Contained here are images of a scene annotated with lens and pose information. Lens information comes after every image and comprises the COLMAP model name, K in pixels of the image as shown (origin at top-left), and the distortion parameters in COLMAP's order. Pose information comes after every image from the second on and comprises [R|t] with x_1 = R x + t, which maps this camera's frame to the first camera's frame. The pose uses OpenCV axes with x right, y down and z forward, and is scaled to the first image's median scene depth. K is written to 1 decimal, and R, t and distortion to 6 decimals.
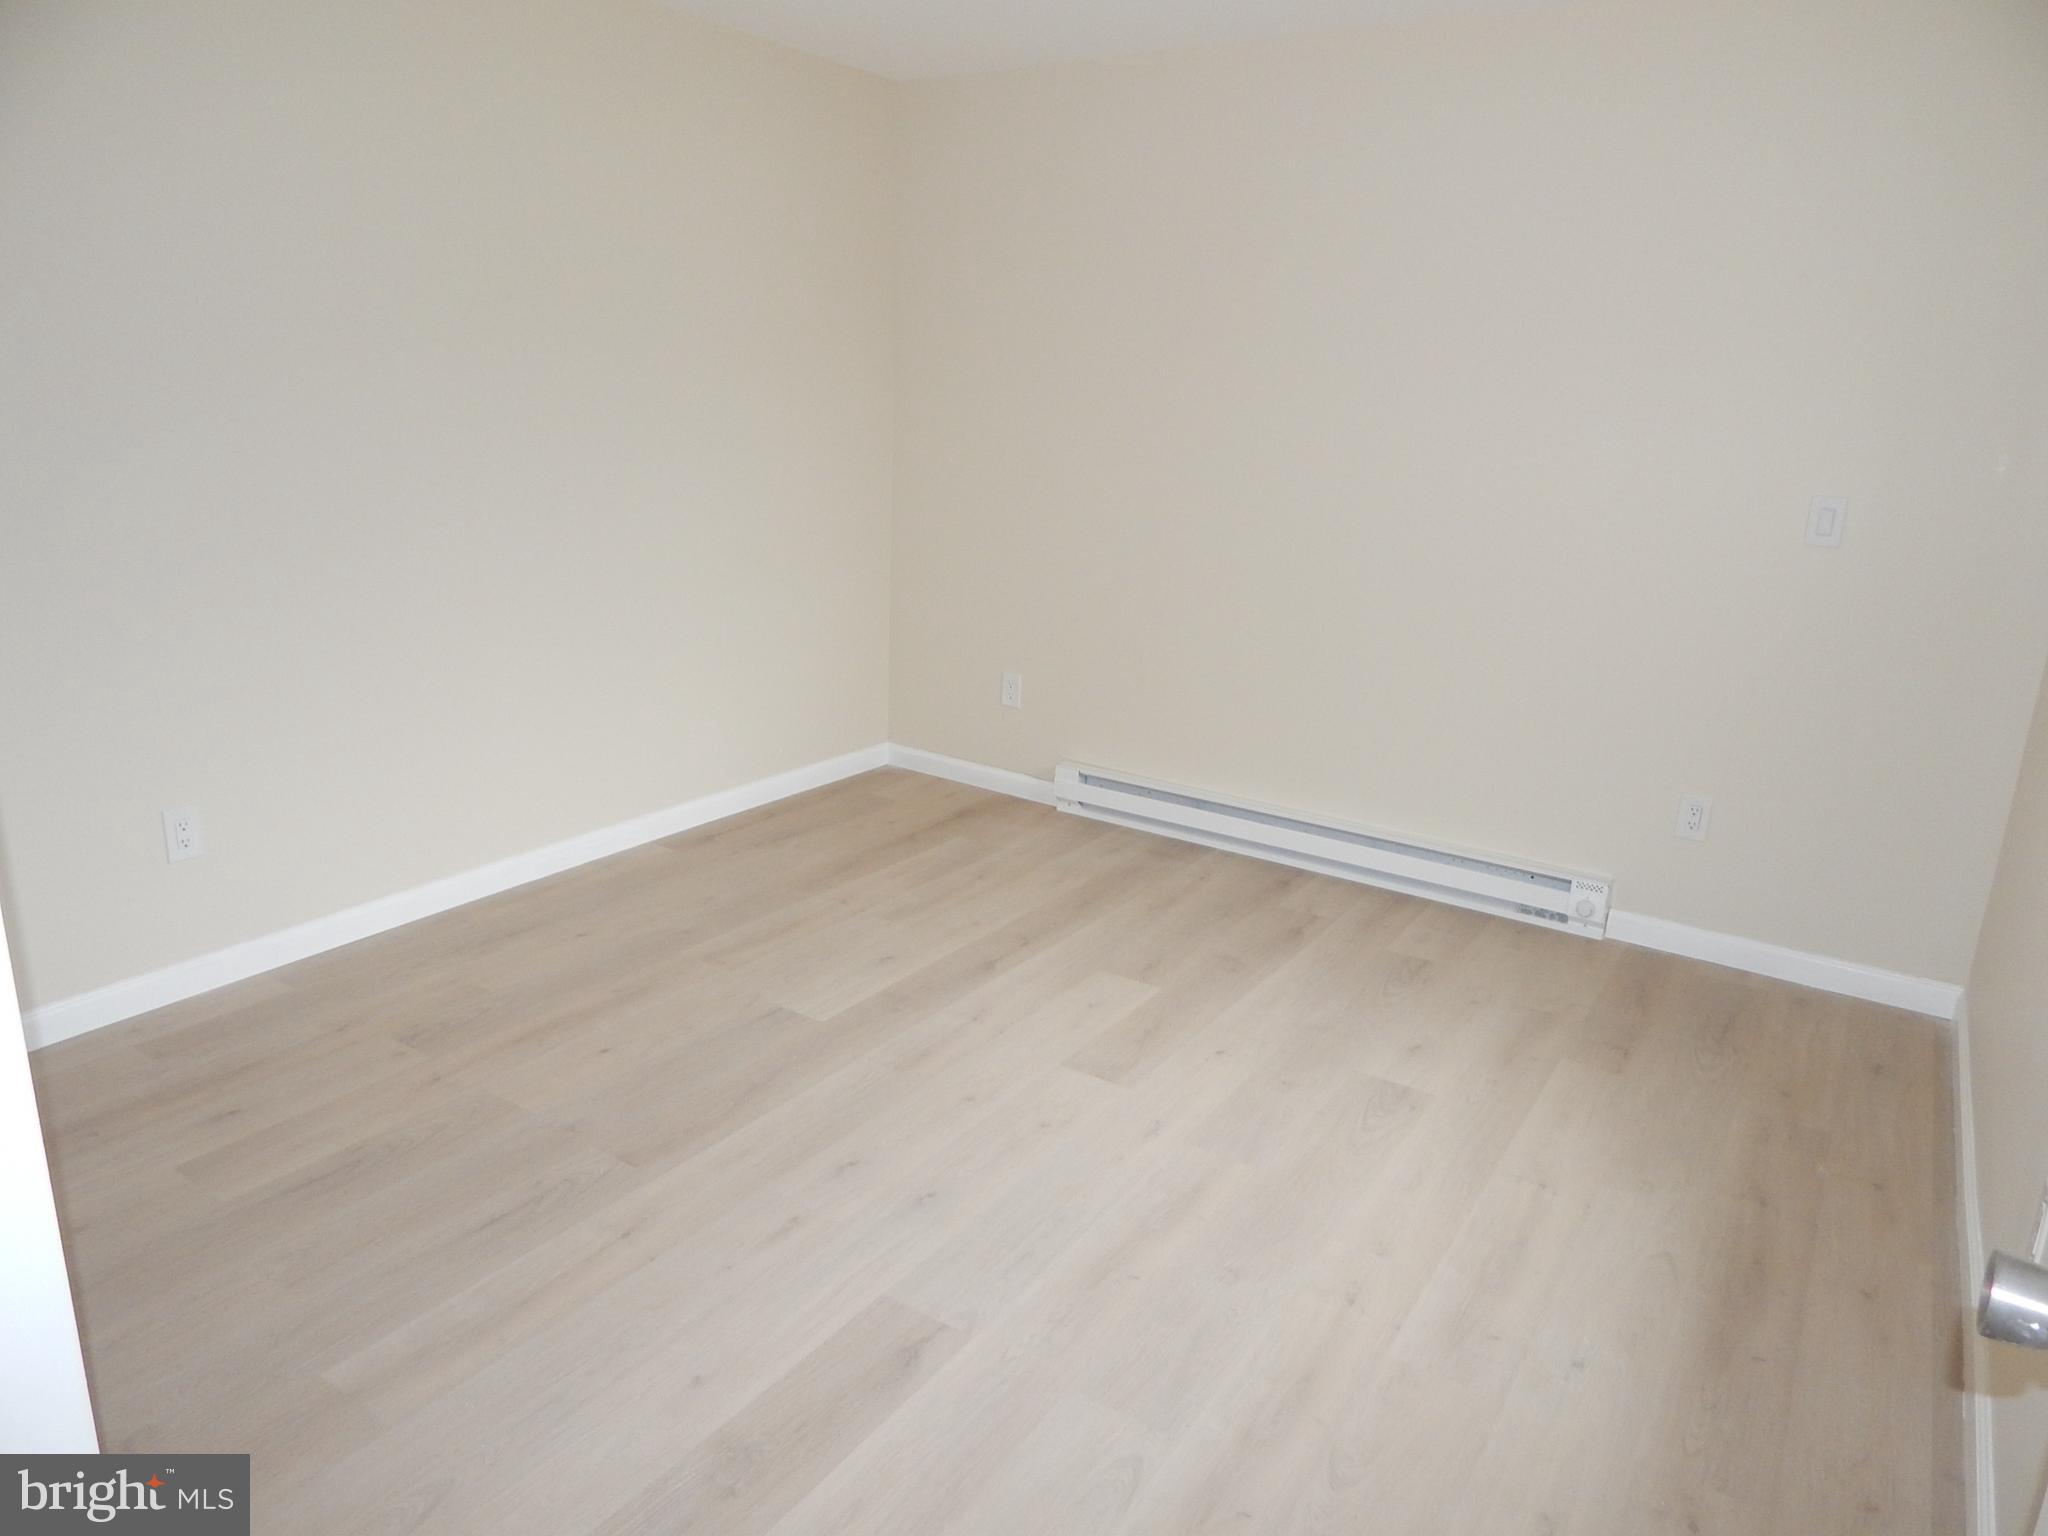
lens RADIAL K [[1340.2, 0, 1035.4], [0, 1340.2, 757.6], [0, 0, 1]] dist [0.001680, -0.002859]
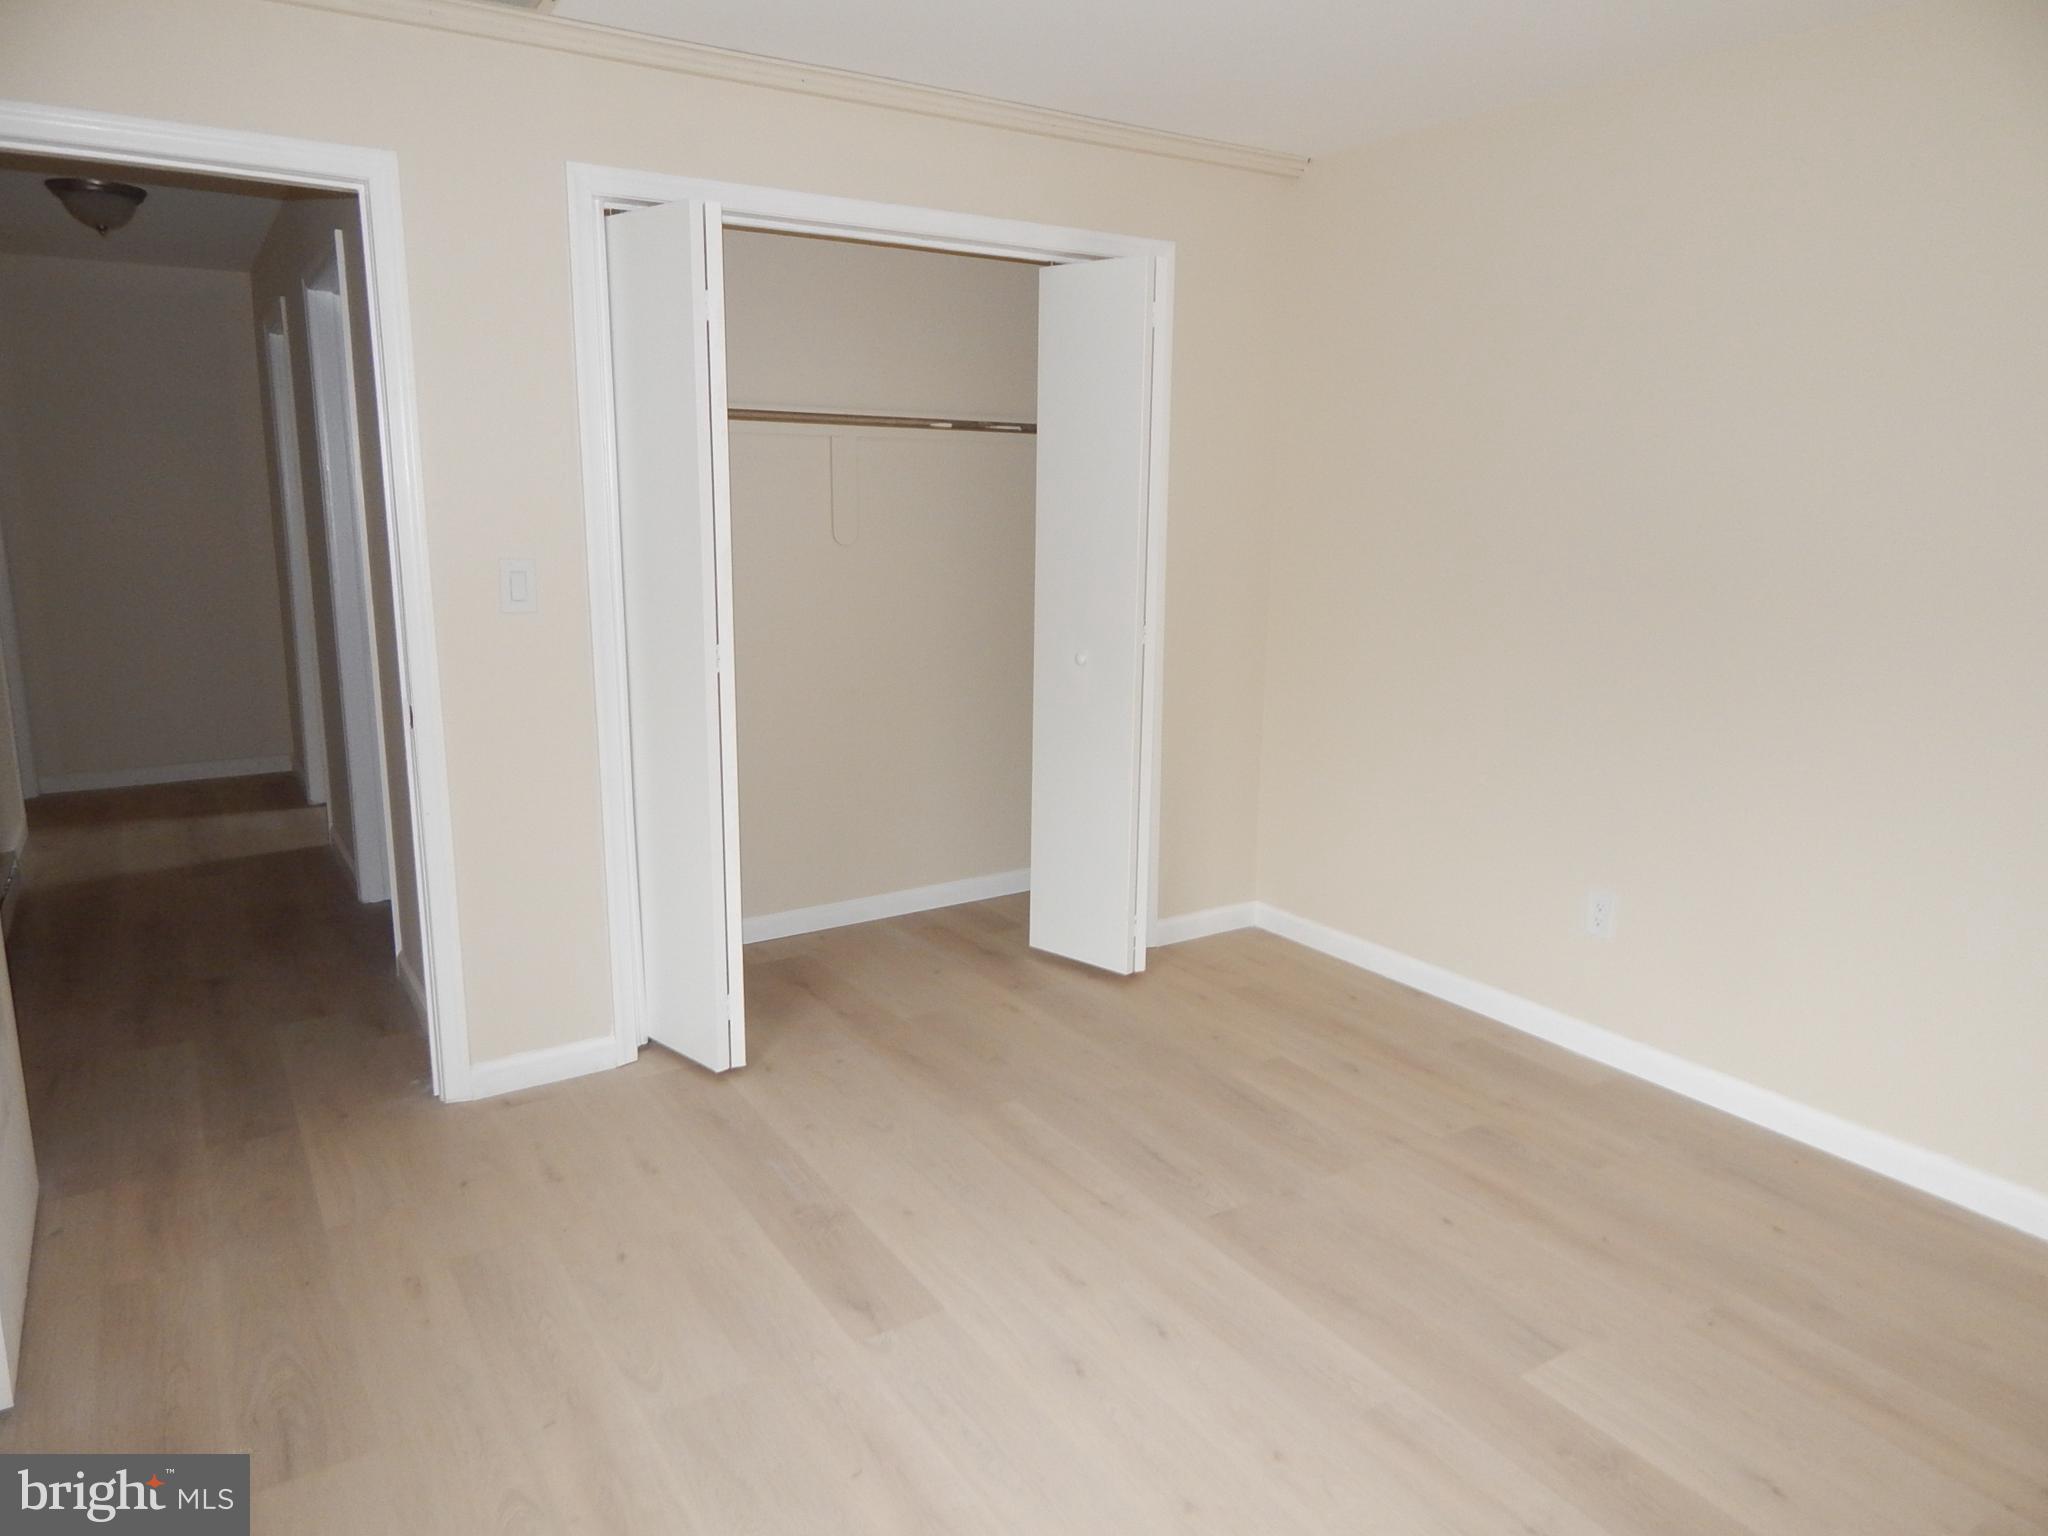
lens RADIAL K [[1340.2, 0, 1035.4], [0, 1340.2, 757.6], [0, 0, 1]] dist [0.001680, -0.002859]
pose [[-0.404650, 0.143913, -0.903076, 0.719024], [-0.272406, 0.923738, 0.269265, -0.306779], [0.872957, 0.354962, -0.334588, 1.164982]]
